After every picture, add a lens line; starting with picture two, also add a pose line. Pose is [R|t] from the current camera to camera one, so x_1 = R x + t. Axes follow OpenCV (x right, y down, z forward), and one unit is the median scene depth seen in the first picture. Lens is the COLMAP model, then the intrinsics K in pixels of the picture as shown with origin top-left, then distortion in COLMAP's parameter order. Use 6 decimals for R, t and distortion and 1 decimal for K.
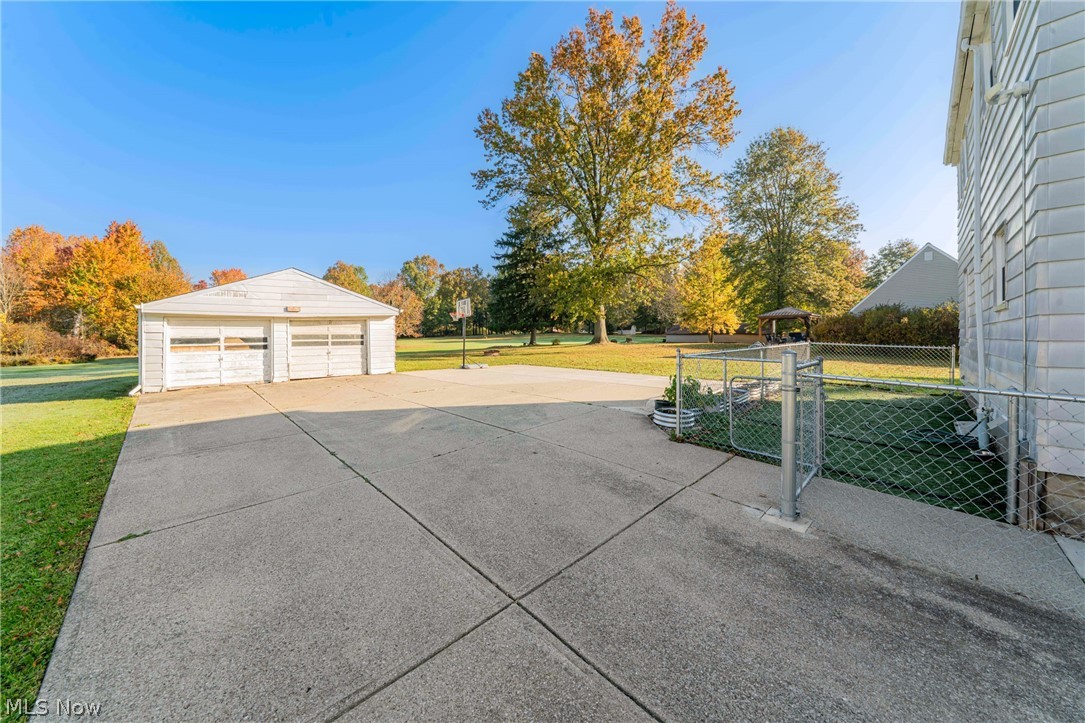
lens RADIAL K [[379.8, 0, 528.3], [0, 379.8, 334.9], [0, 0, 1]] dist [-0.009573, 0.000545]
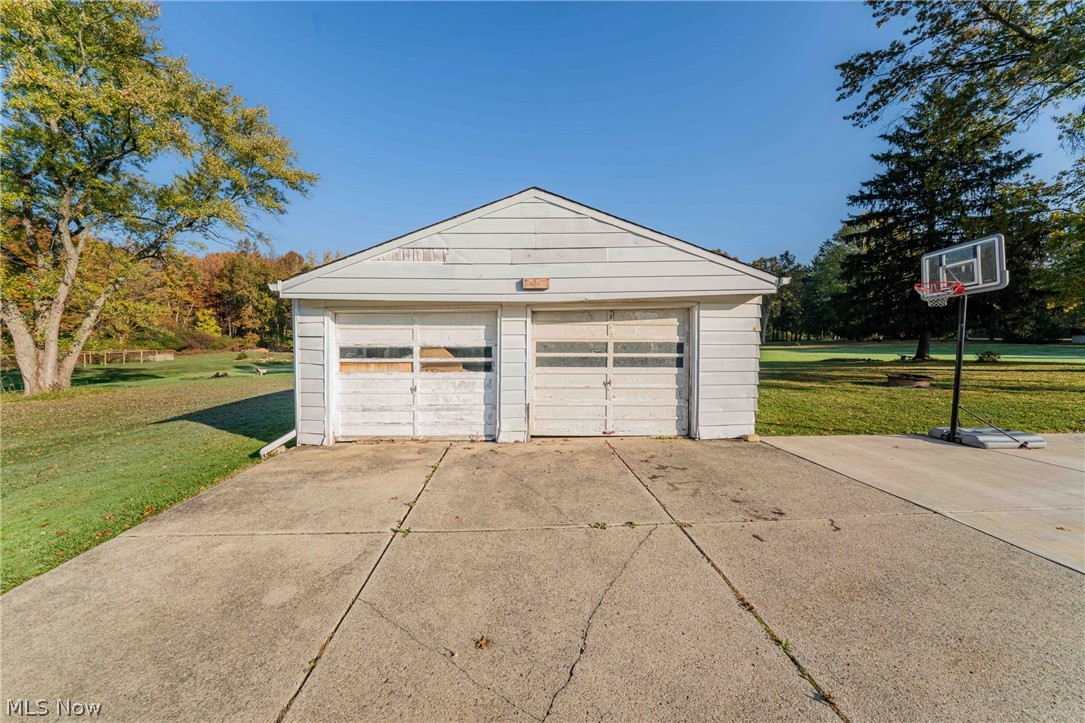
lens RADIAL K [[379.8, 0, 518.5], [0, 379.8, 354.1], [0, 0, 1]] dist [-0.009573, 0.000545]
pose [[0.748478, 0.032372, -0.662369, -0.296283], [-0.007998, 0.999176, 0.039795, -0.003477], [0.663111, -0.024488, 0.748120, 0.570158]]
